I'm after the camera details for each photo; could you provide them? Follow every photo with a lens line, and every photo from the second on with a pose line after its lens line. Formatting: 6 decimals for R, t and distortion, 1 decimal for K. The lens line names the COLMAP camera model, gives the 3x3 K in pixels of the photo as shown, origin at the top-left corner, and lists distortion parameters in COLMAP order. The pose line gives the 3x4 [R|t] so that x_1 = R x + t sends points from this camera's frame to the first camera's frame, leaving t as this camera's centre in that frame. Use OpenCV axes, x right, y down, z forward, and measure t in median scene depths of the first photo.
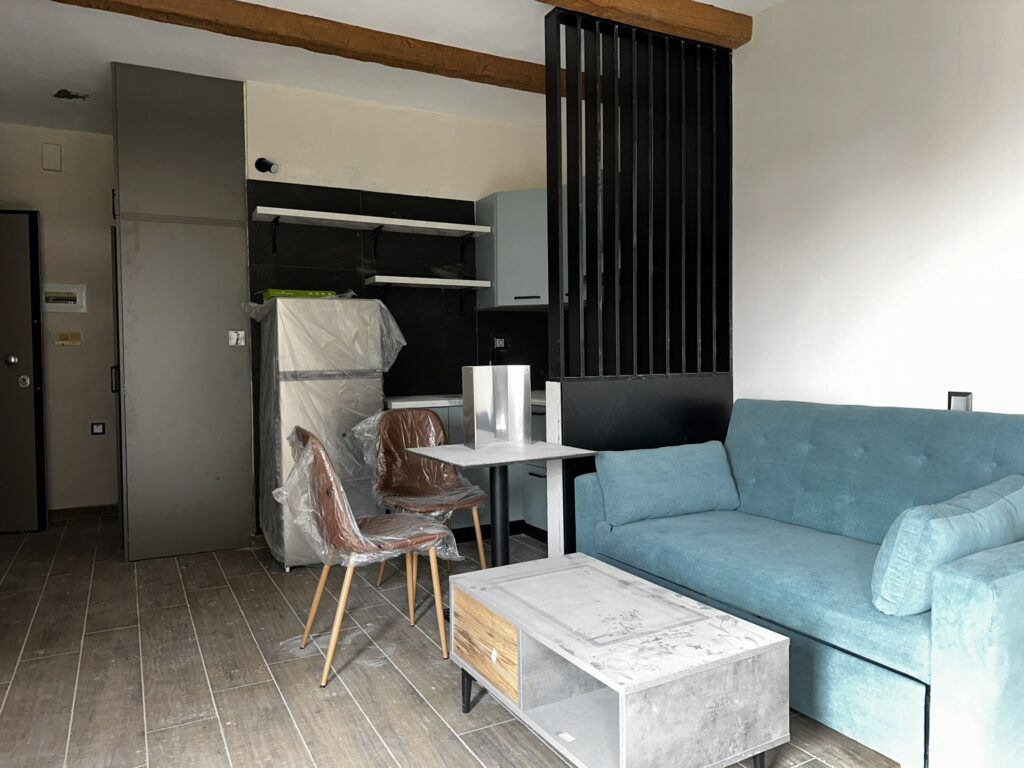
lens RADIAL K [[719.3, 0, 511.5], [0, 719.3, 382.7], [0, 0, 1]] dist [0.048463, -0.050268]
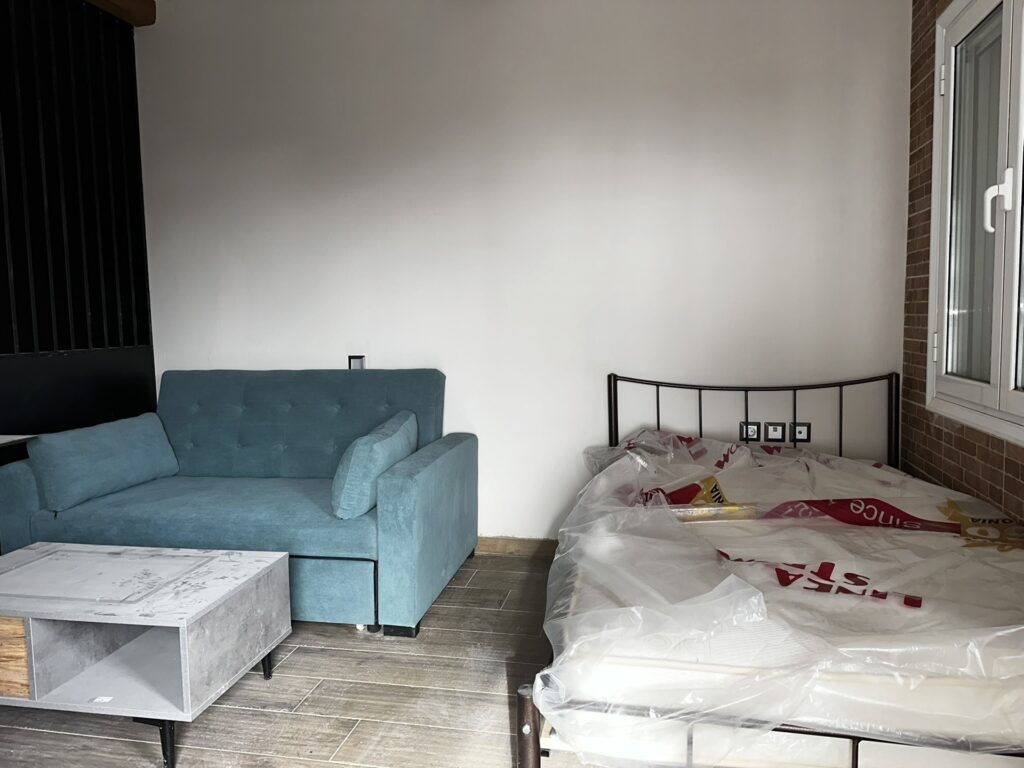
lens RADIAL K [[719.3, 0, 513.7], [0, 719.3, 376.0], [0, 0, 1]] dist [0.048463, -0.050268]
pose [[0.648885, -0.060360, 0.758489, -0.278807], [0.038522, 0.998176, 0.046479, 0.000571], [-0.759911, -0.000941, 0.650026, -0.111983]]
